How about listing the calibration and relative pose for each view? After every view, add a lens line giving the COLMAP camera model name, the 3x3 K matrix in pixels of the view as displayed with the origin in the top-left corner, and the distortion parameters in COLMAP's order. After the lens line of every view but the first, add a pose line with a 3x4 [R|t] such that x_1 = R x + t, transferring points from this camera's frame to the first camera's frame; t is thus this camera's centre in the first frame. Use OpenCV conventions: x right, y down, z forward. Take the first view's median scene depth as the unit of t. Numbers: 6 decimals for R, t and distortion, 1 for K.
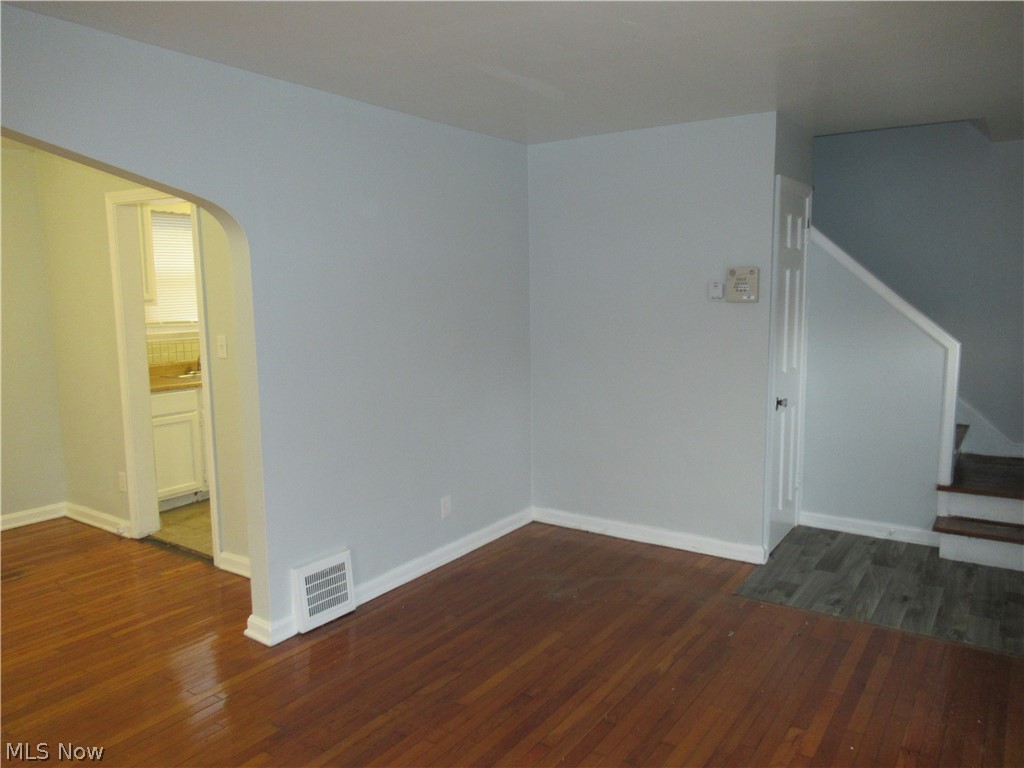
lens RADIAL K [[762.5, 0, 511.0], [0, 762.5, 388.1], [0, 0, 1]] dist [0.004914, -0.014344]
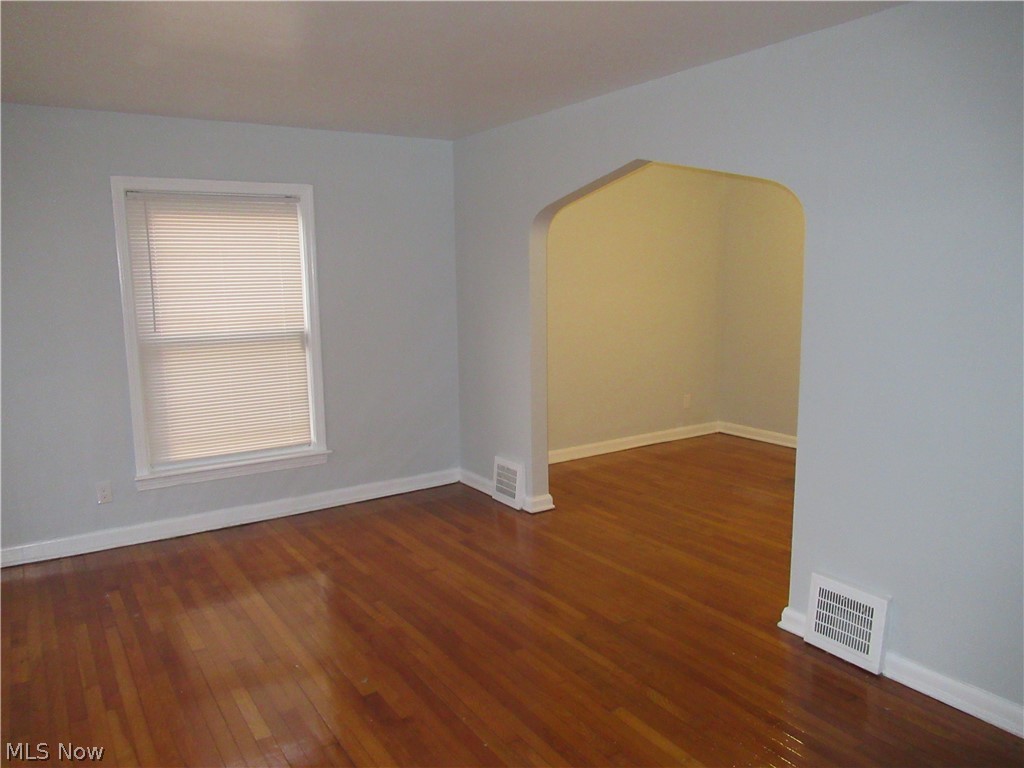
lens RADIAL K [[762.5, 0, 512.7], [0, 762.5, 385.3], [0, 0, 1]] dist [0.004914, -0.014344]
pose [[-0.384867, 0.145767, -0.911389, 0.562191], [-0.092706, 0.976351, 0.195306, -0.108818], [0.918304, 0.159658, -0.362252, 0.824732]]
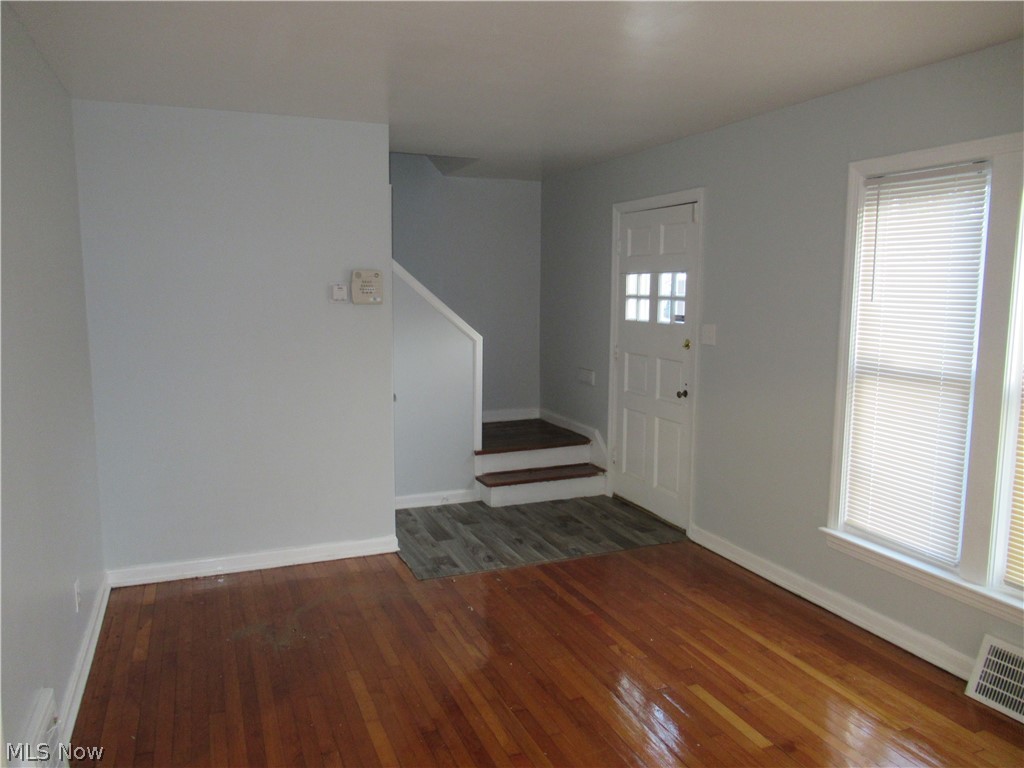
lens RADIAL K [[762.5, 0, 514.7], [0, 762.5, 391.2], [0, 0, 1]] dist [0.004914, -0.014344]
pose [[0.552217, -0.098556, 0.827855, -0.458599], [0.099820, 0.993661, 0.051711, -0.029609], [-0.827703, 0.054081, 0.558554, 0.272513]]
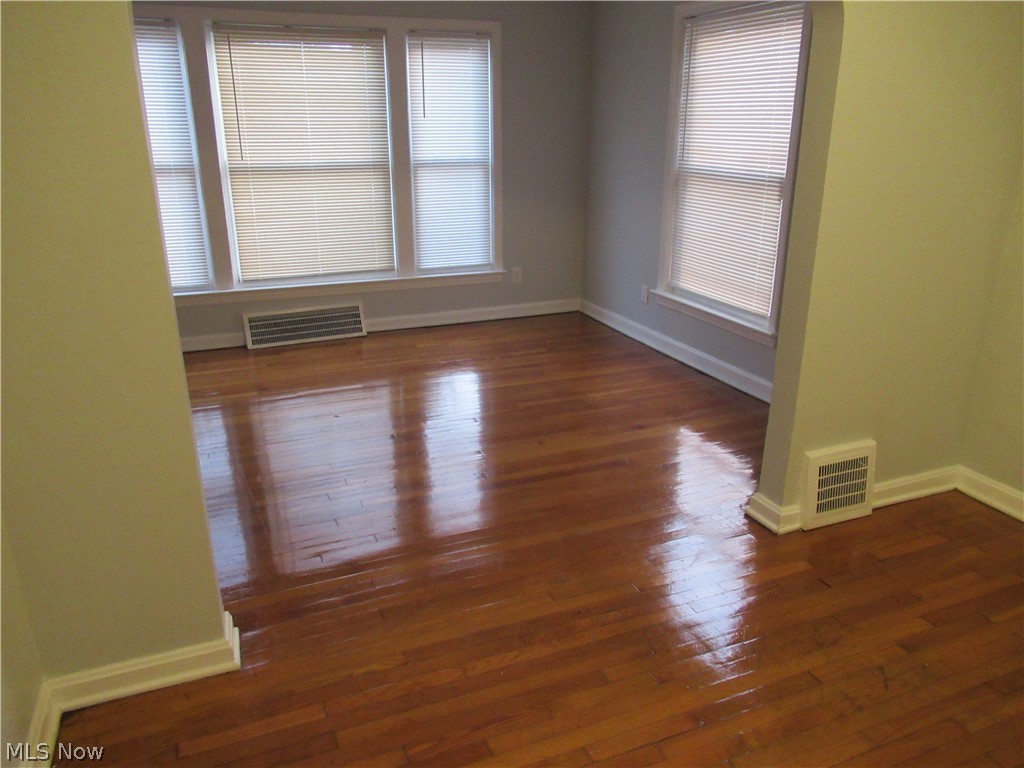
lens RADIAL K [[762.5, 0, 510.8], [0, 762.5, 387.7], [0, 0, 1]] dist [0.004914, -0.014344]
pose [[-0.840539, -0.177127, 0.511976, -0.692405], [0.069406, 0.902046, 0.426024, -0.121050], [-0.537286, 0.393624, -0.745911, 1.080554]]
